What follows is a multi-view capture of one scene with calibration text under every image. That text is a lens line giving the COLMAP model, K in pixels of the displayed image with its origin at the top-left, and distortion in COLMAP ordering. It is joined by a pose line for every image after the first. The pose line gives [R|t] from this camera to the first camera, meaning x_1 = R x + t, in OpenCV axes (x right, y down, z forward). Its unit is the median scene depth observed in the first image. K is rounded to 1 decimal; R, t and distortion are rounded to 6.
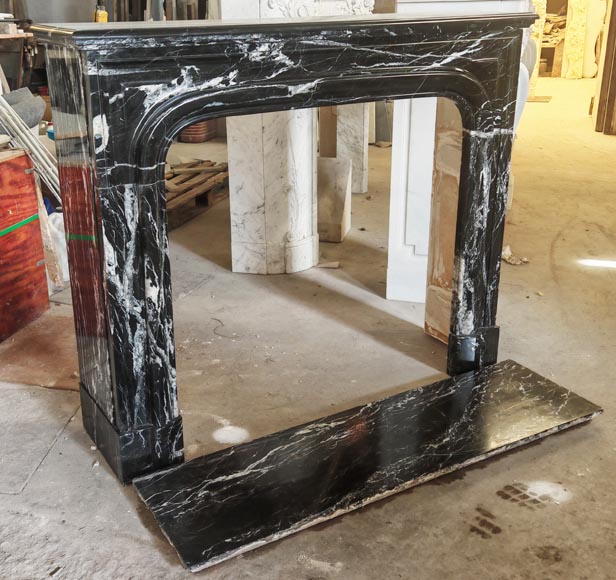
lens RADIAL K [[747.4, 0, 294.5], [0, 747.4, 282.9], [0, 0, 1]] dist [0.011833, 0.000000]
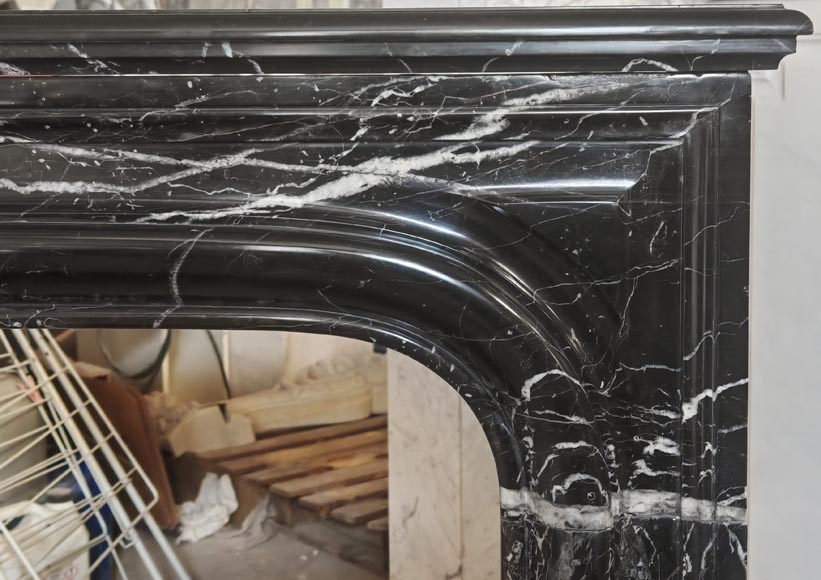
lens RADIAL K [[1528.8, 0, 416.7], [0, 1528.8, 288.5], [0, 0, 1]] dist [0.030473, 0.000000]
pose [[0.857147, 0.086023, -0.507838, 0.532171], [-0.188352, 0.970017, -0.153595, -0.221180], [0.479399, 0.227305, 0.847649, 0.684553]]
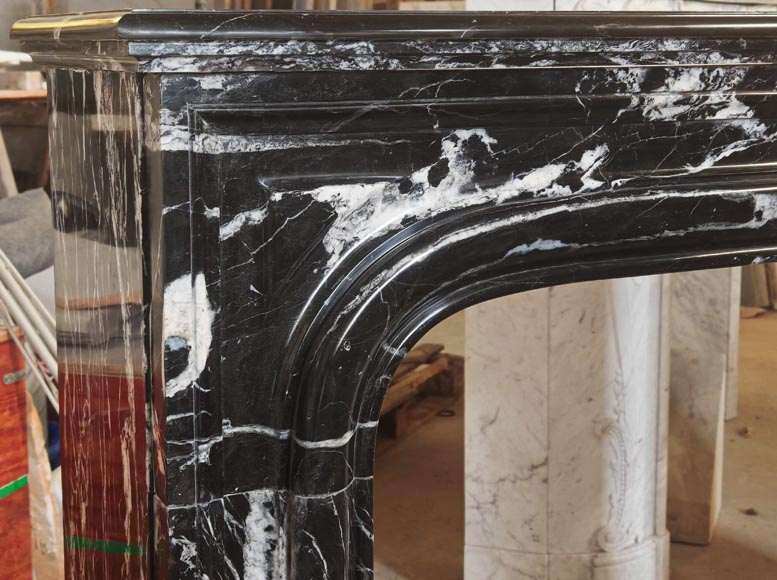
lens RADIAL K [[1336.0, 0, 389.7], [0, 1336.0, 285.0], [0, 0, 1]] dist [0.013784, 0.000000]
pose [[0.995321, 0.022201, -0.094042, -0.111034], [-0.039432, 0.981842, -0.185559, -0.108049], [0.088215, 0.188399, 0.978123, 0.415599]]
